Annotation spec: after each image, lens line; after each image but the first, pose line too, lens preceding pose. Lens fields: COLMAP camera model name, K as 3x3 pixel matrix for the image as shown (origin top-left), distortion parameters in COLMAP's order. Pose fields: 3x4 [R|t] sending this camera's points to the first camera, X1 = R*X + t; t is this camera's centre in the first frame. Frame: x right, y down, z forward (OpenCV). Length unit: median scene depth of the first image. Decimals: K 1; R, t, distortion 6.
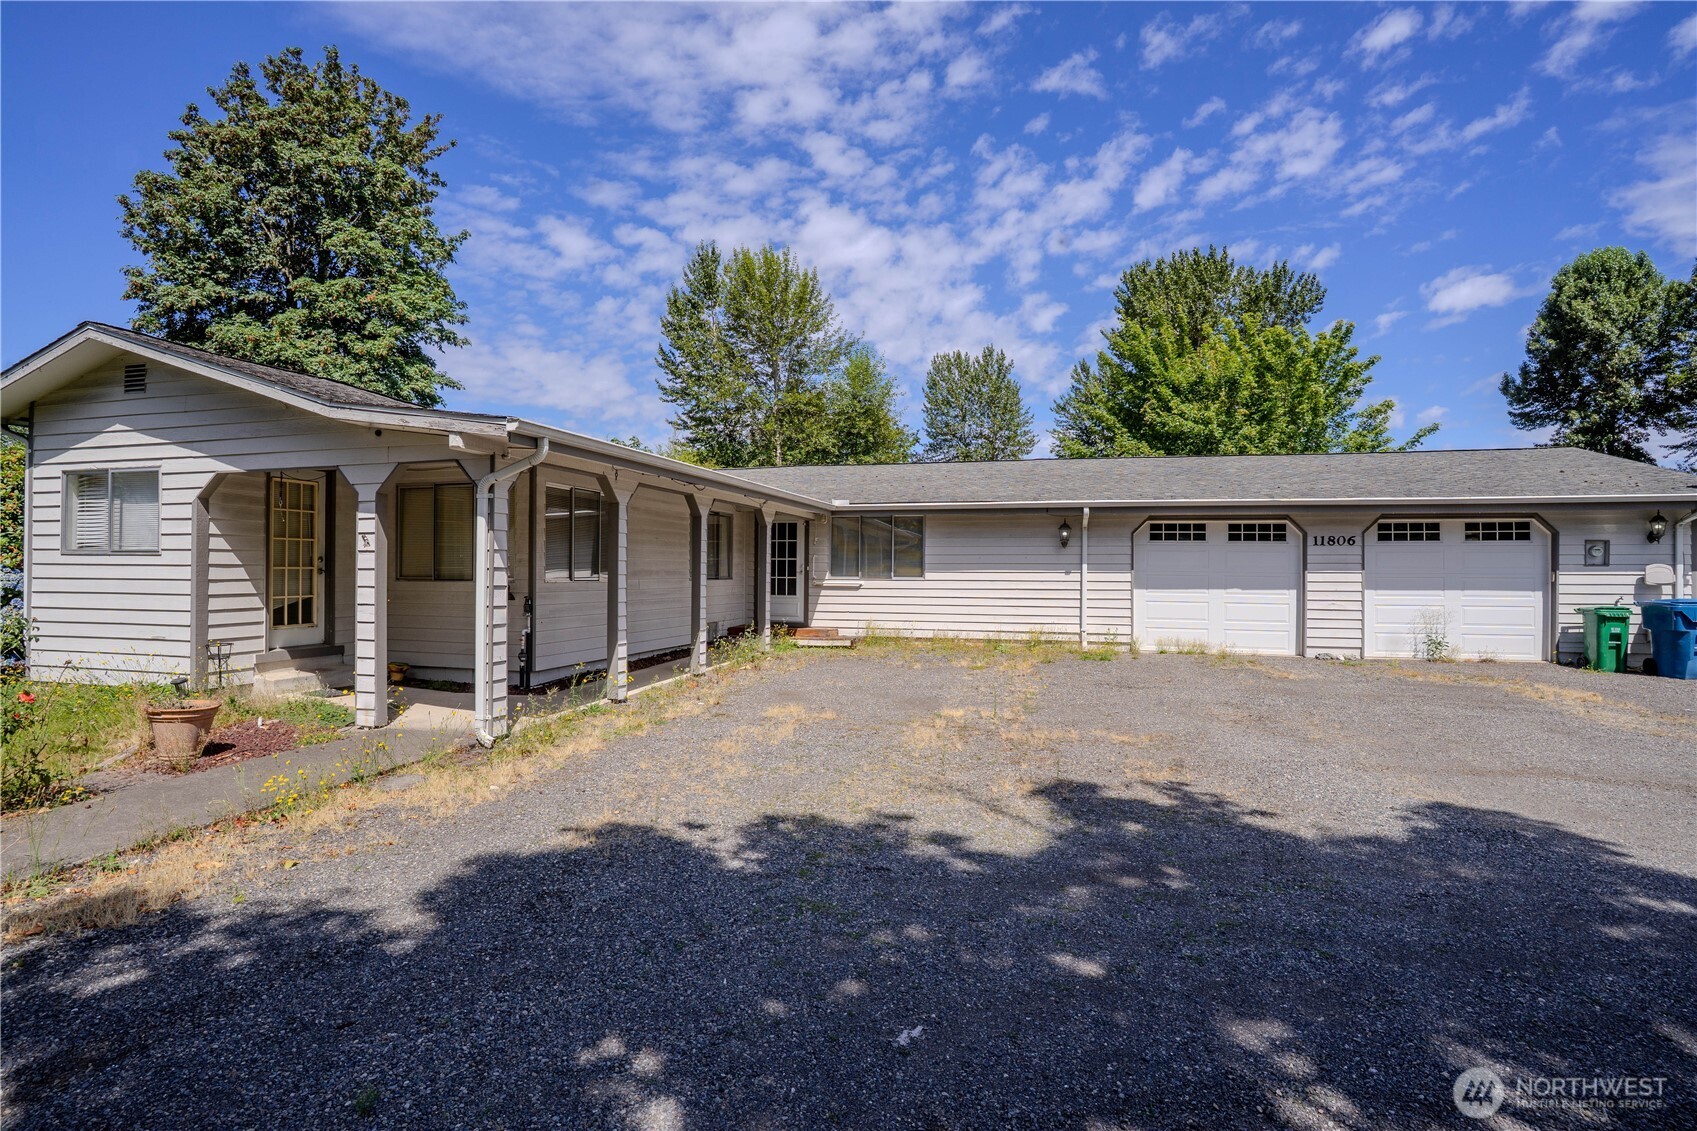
lens RADIAL K [[830.2, 0, 835.9], [0, 830.2, 560.3], [0, 0, 1]] dist [-0.079058, 0.035038]
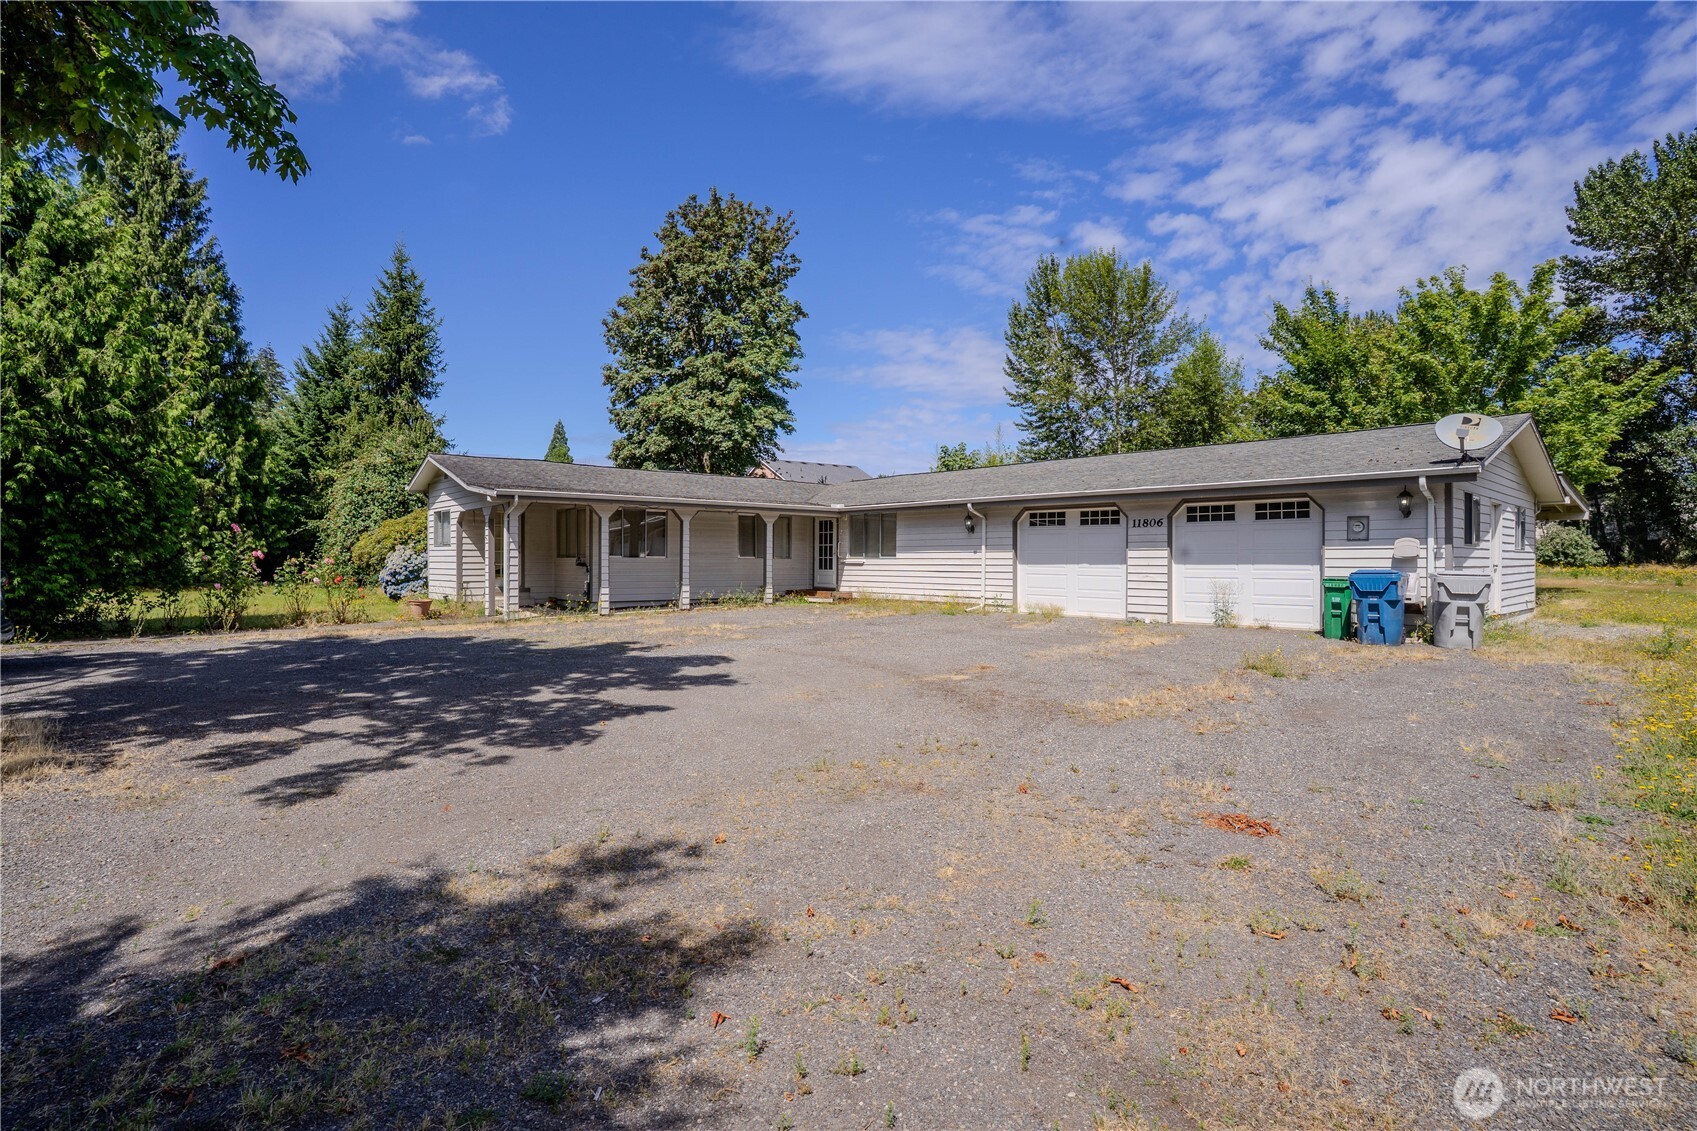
lens RADIAL K [[830.2, 0, 835.9], [0, 830.2, 560.3], [0, 0, 1]] dist [-0.079058, 0.035038]
pose [[0.836458, -0.003441, -0.548020, 0.382475], [0.009108, 0.999929, 0.007623, 0.007376], [0.547955, -0.011367, 0.836430, -0.110331]]
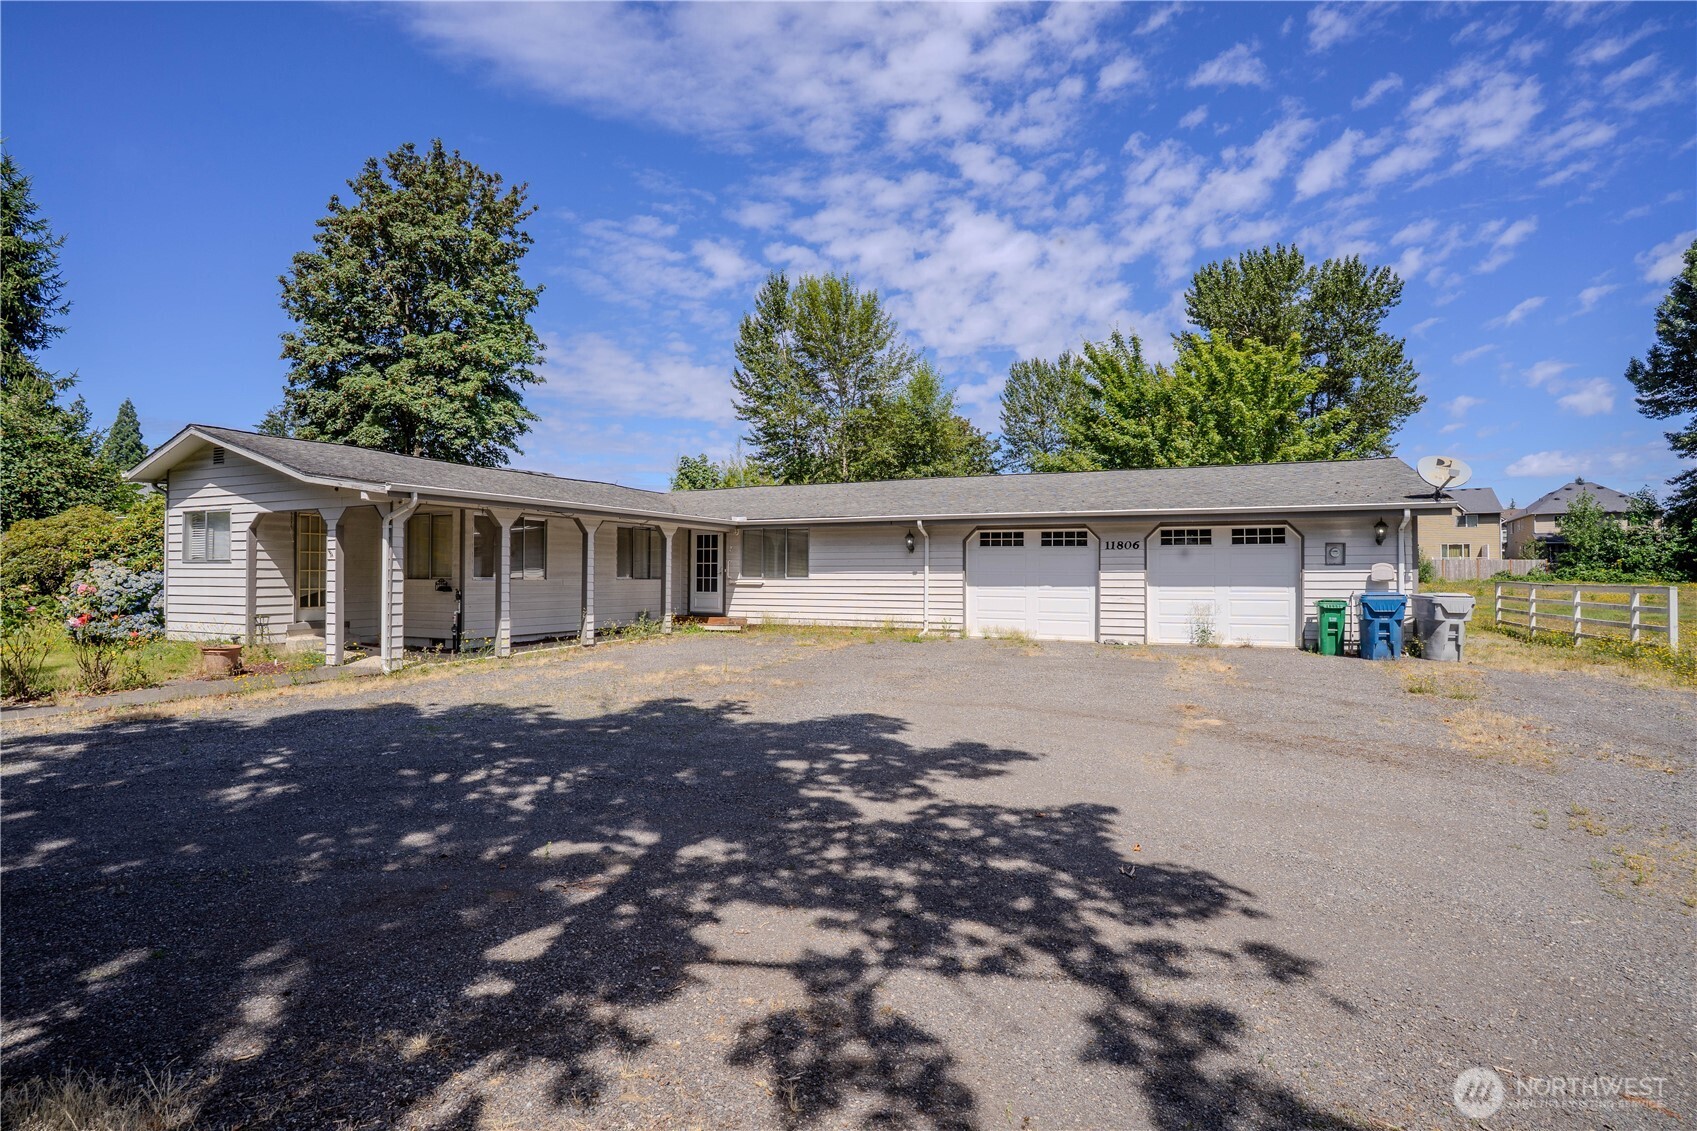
lens RADIAL K [[830.2, 0, 835.9], [0, 830.2, 560.3], [0, 0, 1]] dist [-0.079058, 0.035038]
pose [[0.987642, -0.006385, -0.156596, 0.166603], [0.005479, 0.999966, -0.006217, 0.001366], [0.156630, 0.005282, 0.987643, -0.113305]]
